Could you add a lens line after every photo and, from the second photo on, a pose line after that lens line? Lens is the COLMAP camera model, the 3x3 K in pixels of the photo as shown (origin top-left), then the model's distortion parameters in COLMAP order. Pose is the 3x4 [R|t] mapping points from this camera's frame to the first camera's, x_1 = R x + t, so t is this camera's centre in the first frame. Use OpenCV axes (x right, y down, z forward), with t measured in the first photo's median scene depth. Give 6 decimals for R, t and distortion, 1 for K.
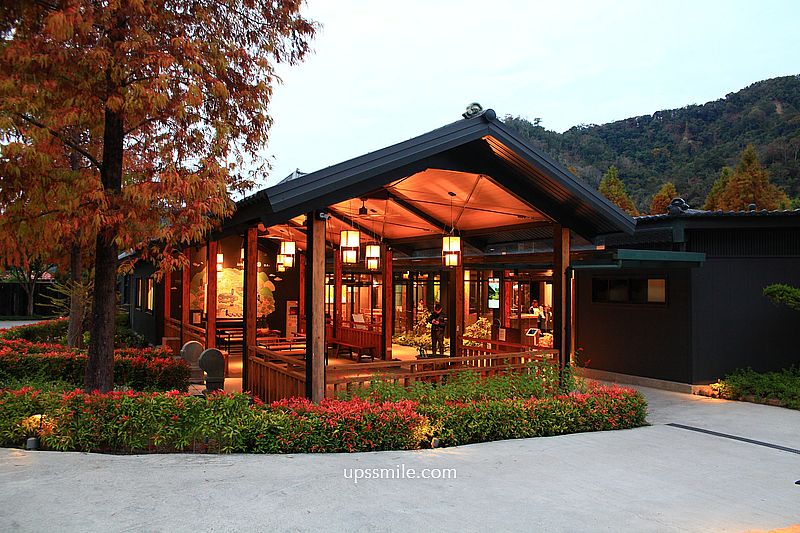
lens RADIAL K [[604.0, 0, 401.1], [0, 604.0, 270.2], [0, 0, 1]] dist [-0.093772, 0.100720]
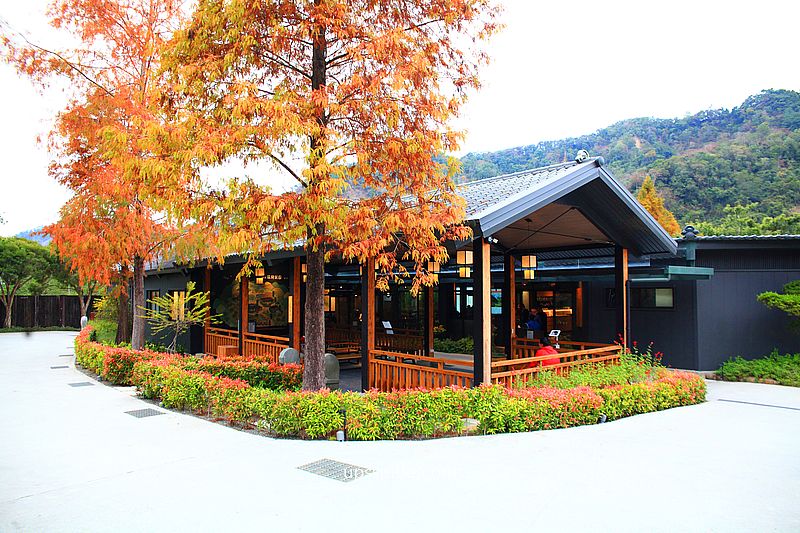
lens RADIAL K [[565.5, 0, 402.3], [0, 565.5, 257.1], [0, 0, 1]] dist [-0.003726, 0.003456]
pose [[0.980327, 0.005158, 0.197313, -0.322221], [0.003136, 0.999125, -0.041698, -0.003155], [-0.197355, 0.041497, 0.979453, -0.048350]]
